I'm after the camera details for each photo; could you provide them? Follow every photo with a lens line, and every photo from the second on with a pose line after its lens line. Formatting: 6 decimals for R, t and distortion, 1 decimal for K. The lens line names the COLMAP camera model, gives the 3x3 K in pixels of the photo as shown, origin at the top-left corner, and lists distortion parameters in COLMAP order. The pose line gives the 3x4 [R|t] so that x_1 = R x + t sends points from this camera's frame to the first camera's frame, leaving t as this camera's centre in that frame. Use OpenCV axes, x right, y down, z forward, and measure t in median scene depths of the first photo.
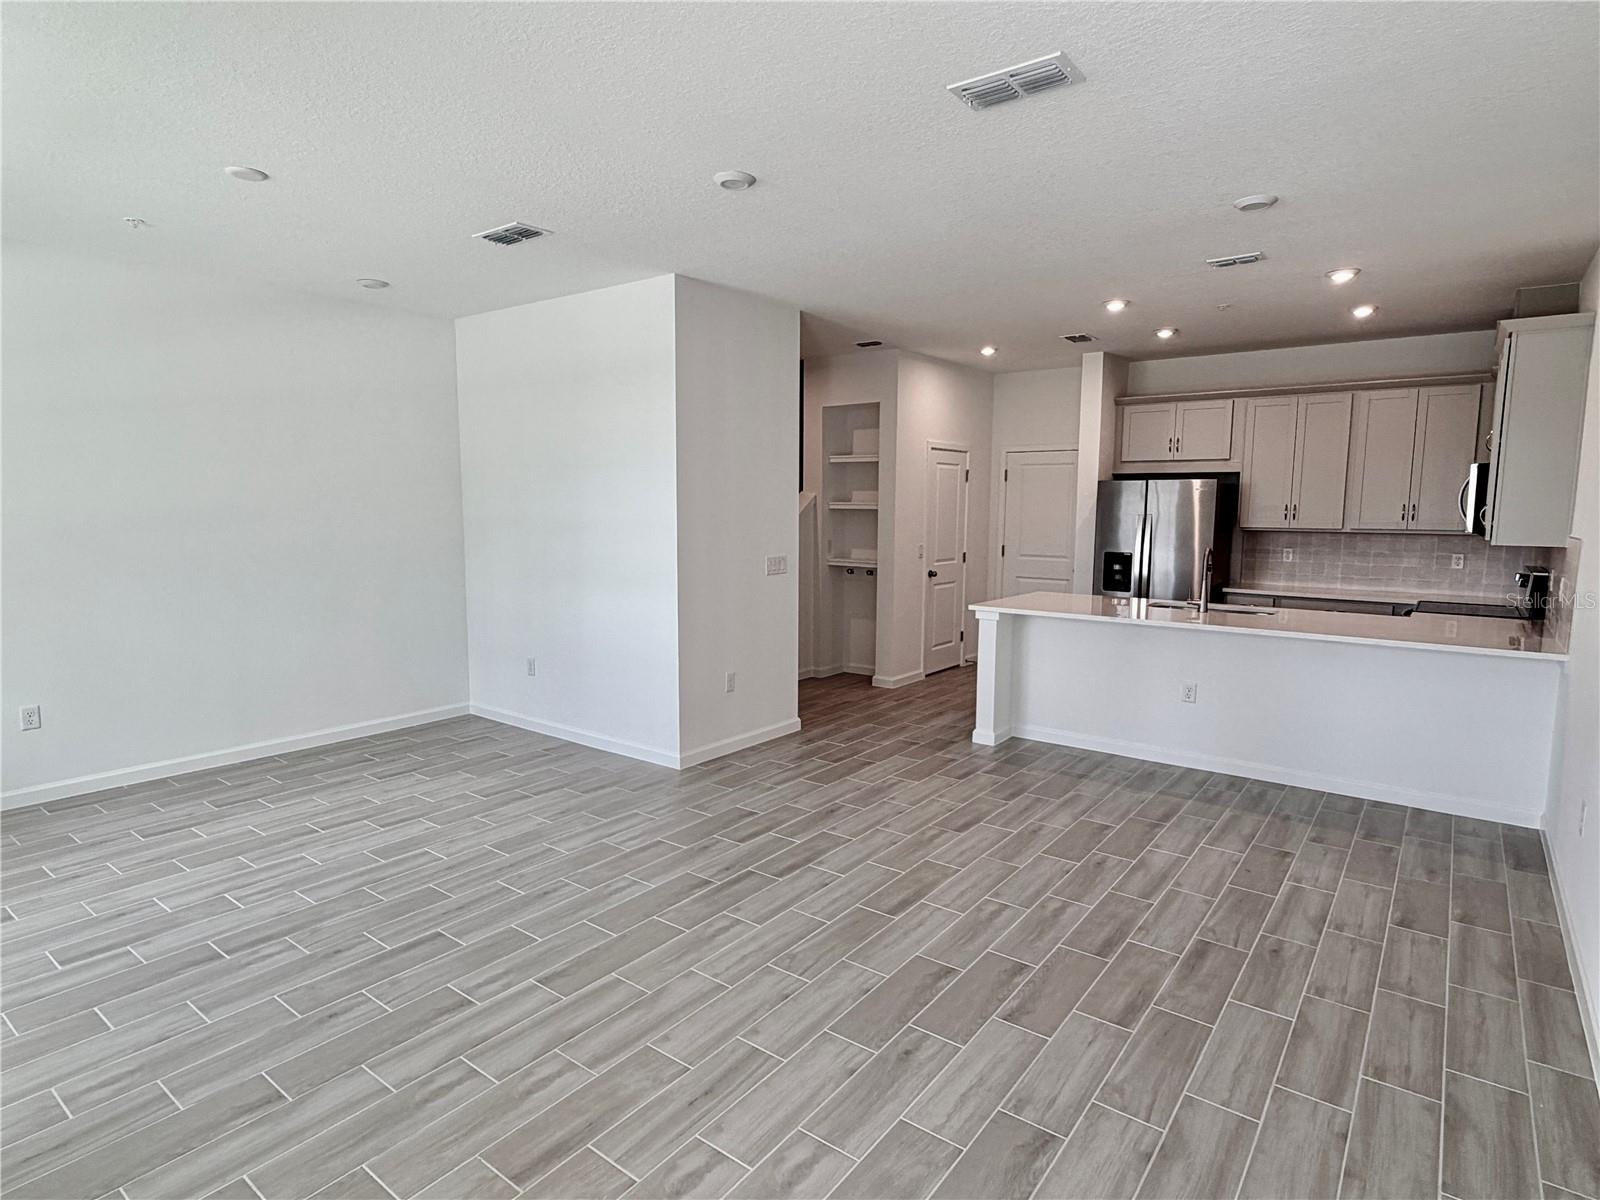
lens RADIAL K [[889.6, 0, 788.0], [0, 889.6, 611.0], [0, 0, 1]] dist [-0.002362, 0.003681]
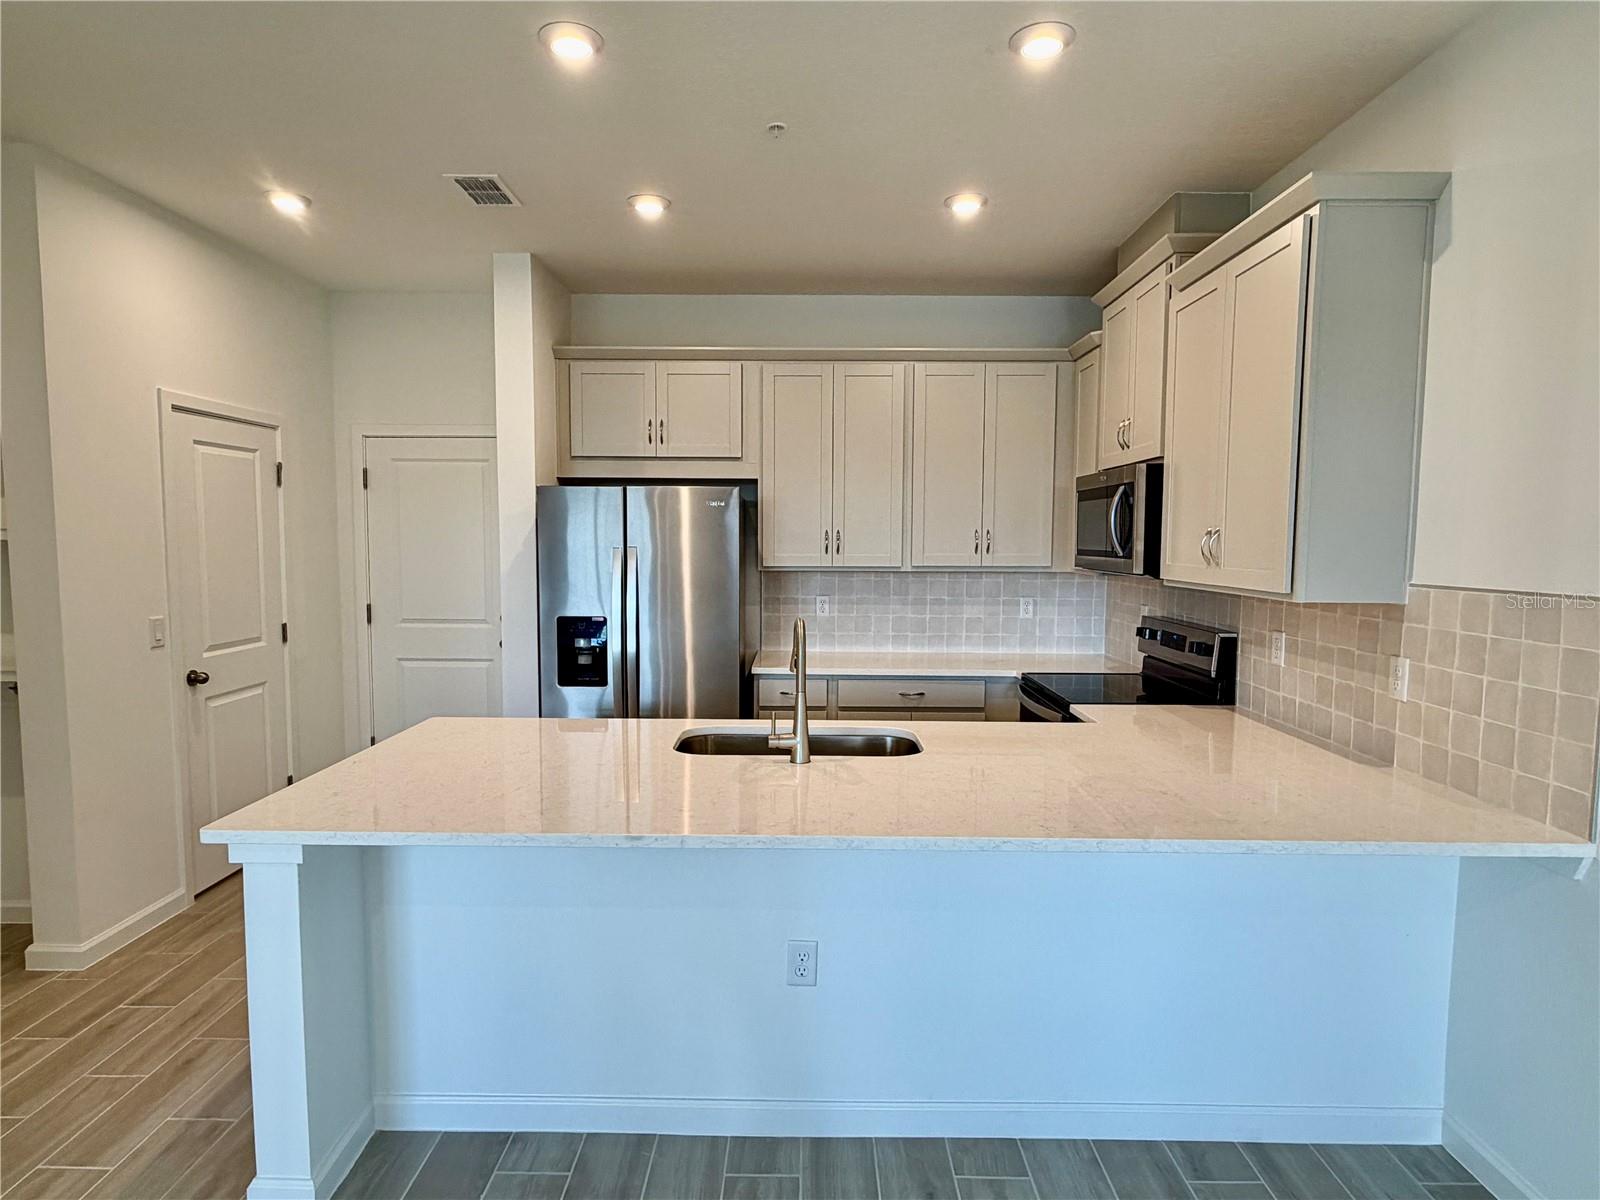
lens RADIAL K [[889.6, 0, 800.7], [0, 889.6, 602.8], [0, 0, 1]] dist [-0.002362, 0.003681]
pose [[0.796188, -0.045895, 0.603306, 0.151303], [0.071790, 0.997241, -0.018880, -0.055439], [-0.600775, 0.058344, 0.797286, 0.491425]]
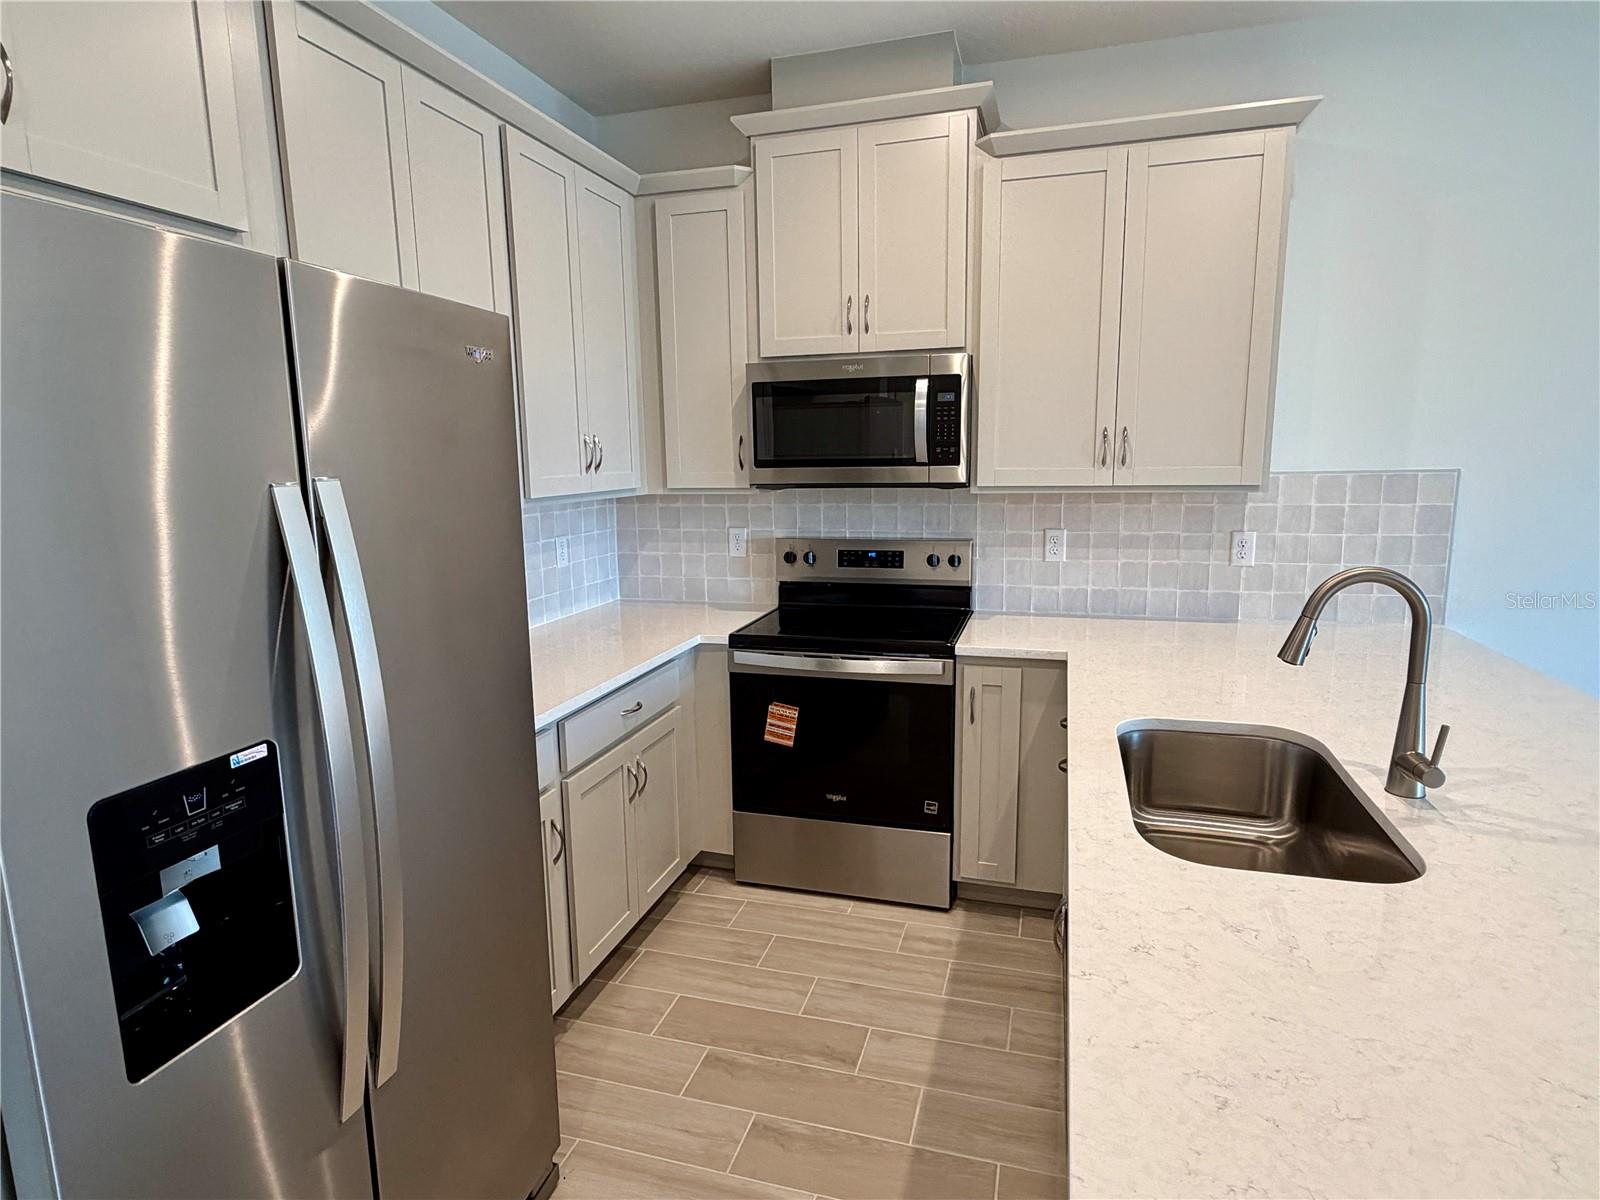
lens RADIAL K [[889.6, 0, 798.1], [0, 889.6, 592.5], [0, 0, 1]] dist [-0.002362, 0.003681]
pose [[-0.363474, -0.144306, 0.920360, 0.221876], [0.126607, 0.971113, 0.202264, -0.110437], [-0.922961, 0.190042, -0.334705, 0.979495]]
